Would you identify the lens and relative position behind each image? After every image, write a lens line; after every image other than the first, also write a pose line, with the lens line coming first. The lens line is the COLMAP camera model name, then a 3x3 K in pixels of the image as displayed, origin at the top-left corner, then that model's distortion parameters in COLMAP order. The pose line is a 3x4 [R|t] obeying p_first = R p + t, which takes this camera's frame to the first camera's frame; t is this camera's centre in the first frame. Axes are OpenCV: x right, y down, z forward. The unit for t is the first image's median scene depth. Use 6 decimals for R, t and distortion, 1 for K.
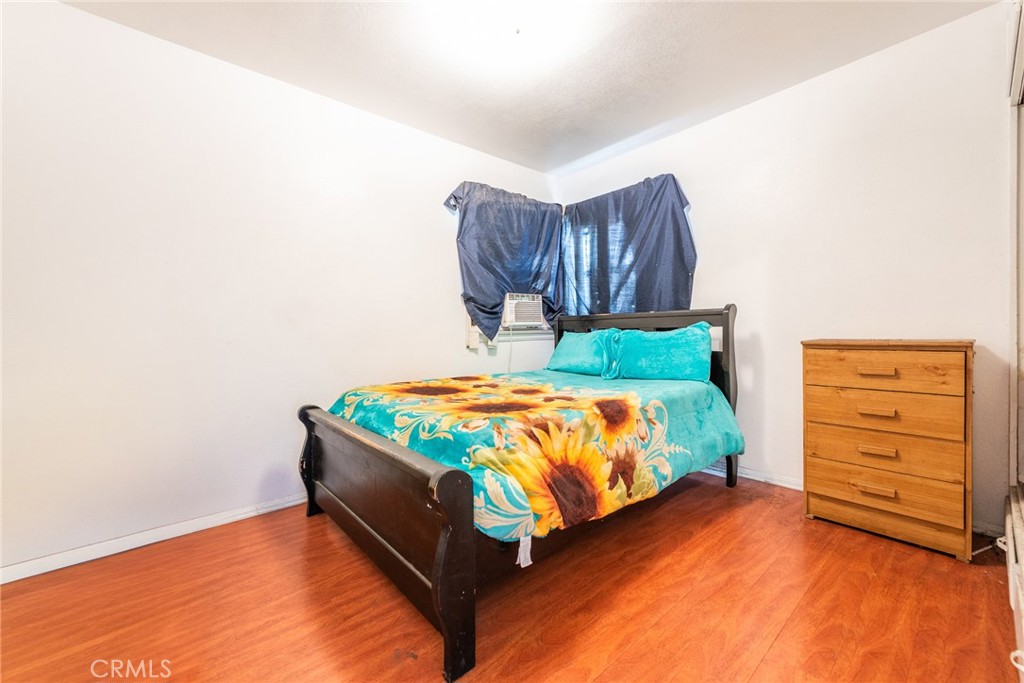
lens RADIAL K [[414.3, 0, 512.5], [0, 414.3, 334.6], [0, 0, 1]] dist [0.009938, -0.000445]
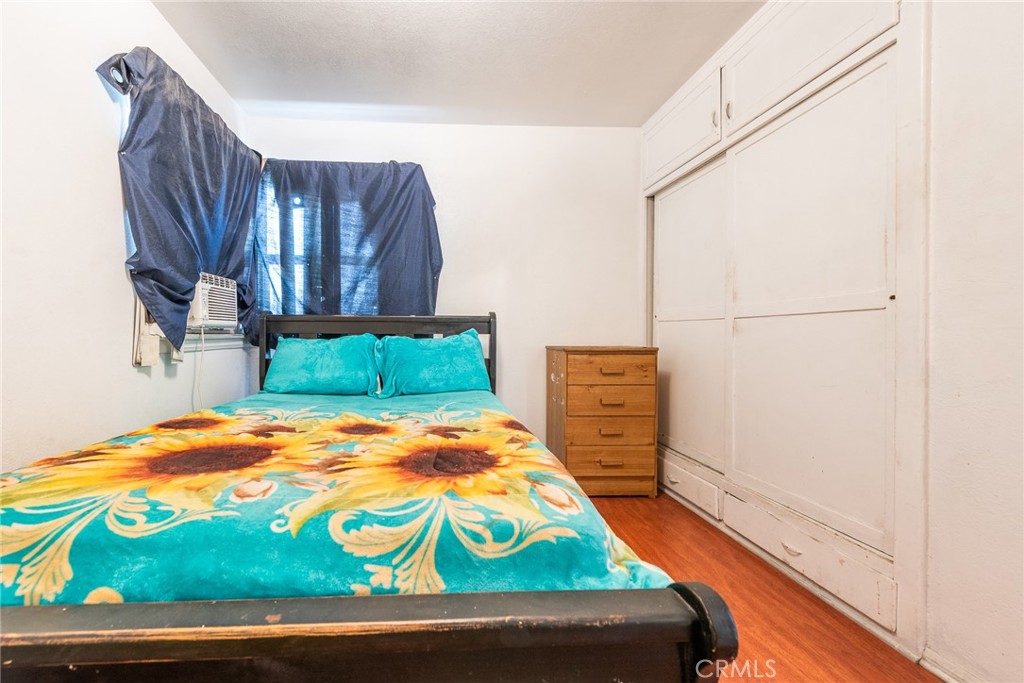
lens RADIAL K [[427.7, 0, 512.2], [0, 427.7, 335.5], [0, 0, 1]] dist [0.009014, -0.000295]
pose [[0.604239, 0.016414, 0.796634, -0.241764], [-0.004569, 0.999843, -0.017135, 0.001655], [-0.796790, 0.006714, 0.604219, 0.276651]]
